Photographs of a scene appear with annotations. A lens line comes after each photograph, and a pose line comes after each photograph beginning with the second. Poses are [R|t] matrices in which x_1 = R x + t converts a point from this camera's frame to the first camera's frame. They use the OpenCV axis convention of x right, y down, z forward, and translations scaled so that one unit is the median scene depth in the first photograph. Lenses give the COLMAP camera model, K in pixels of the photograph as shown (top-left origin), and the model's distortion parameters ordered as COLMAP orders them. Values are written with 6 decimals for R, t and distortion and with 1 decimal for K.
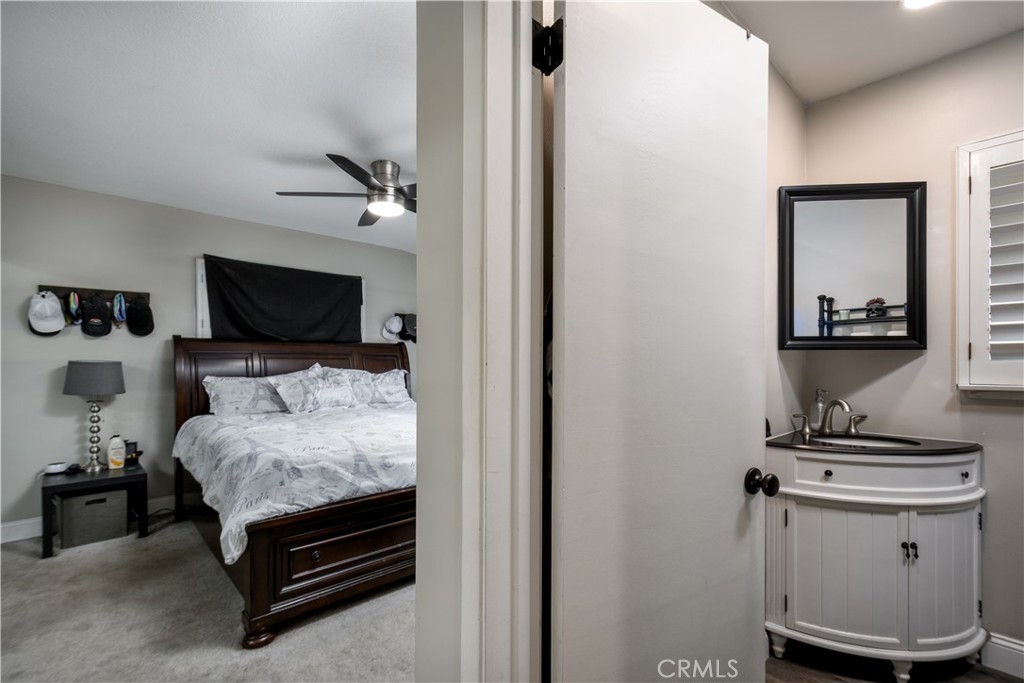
lens RADIAL K [[460.7, 0, 499.7], [0, 460.7, 368.8], [0, 0, 1]] dist [0.000880, -0.000189]
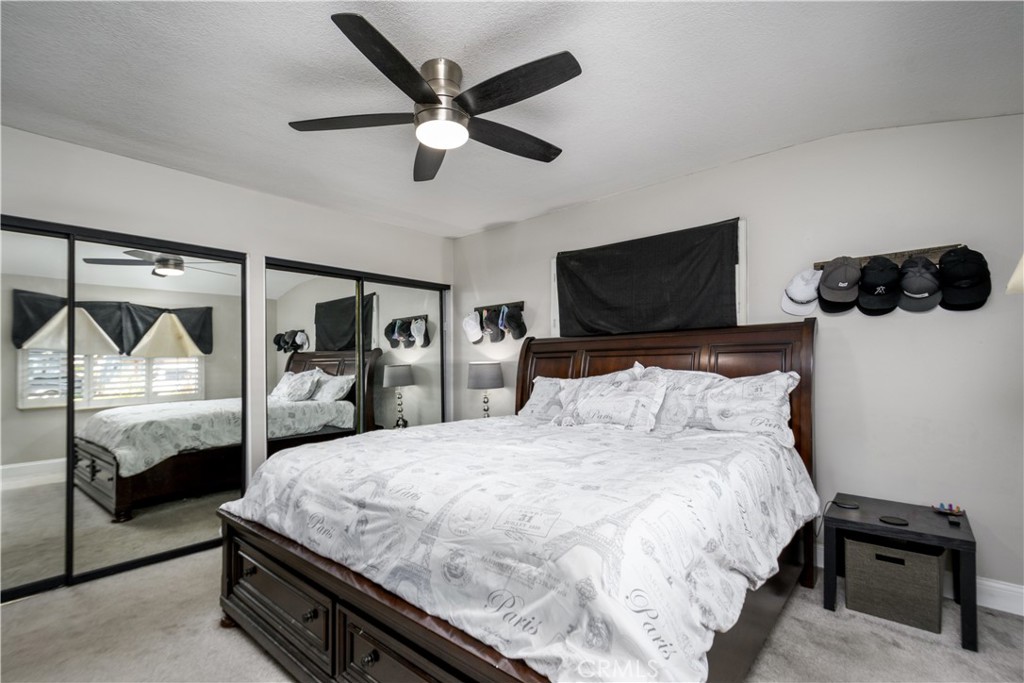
lens RADIAL K [[460.7, 0, 499.7], [0, 460.7, 368.8], [0, 0, 1]] dist [0.000880, -0.000189]
pose [[0.127554, 0.010256, -0.991779, 0.382011], [0.001939, 0.999942, 0.010590, -0.011445], [0.991830, -0.003274, 0.127526, 0.882676]]
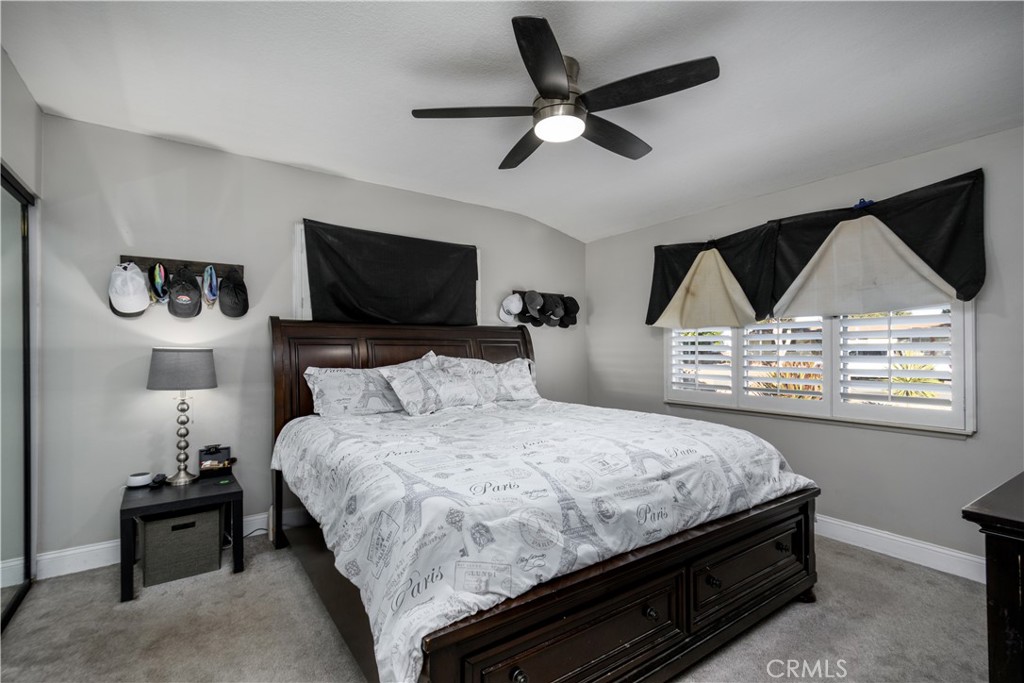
lens RADIAL K [[466.7, 0, 500.3], [0, 466.7, 357.9], [0, 0, 1]] dist [0.000653, 0.000151]
pose [[0.991871, 0.002316, -0.127229, -0.219644], [-0.001941, 0.999993, 0.003072, -0.002966], [0.127235, -0.002800, 0.991869, 0.256418]]
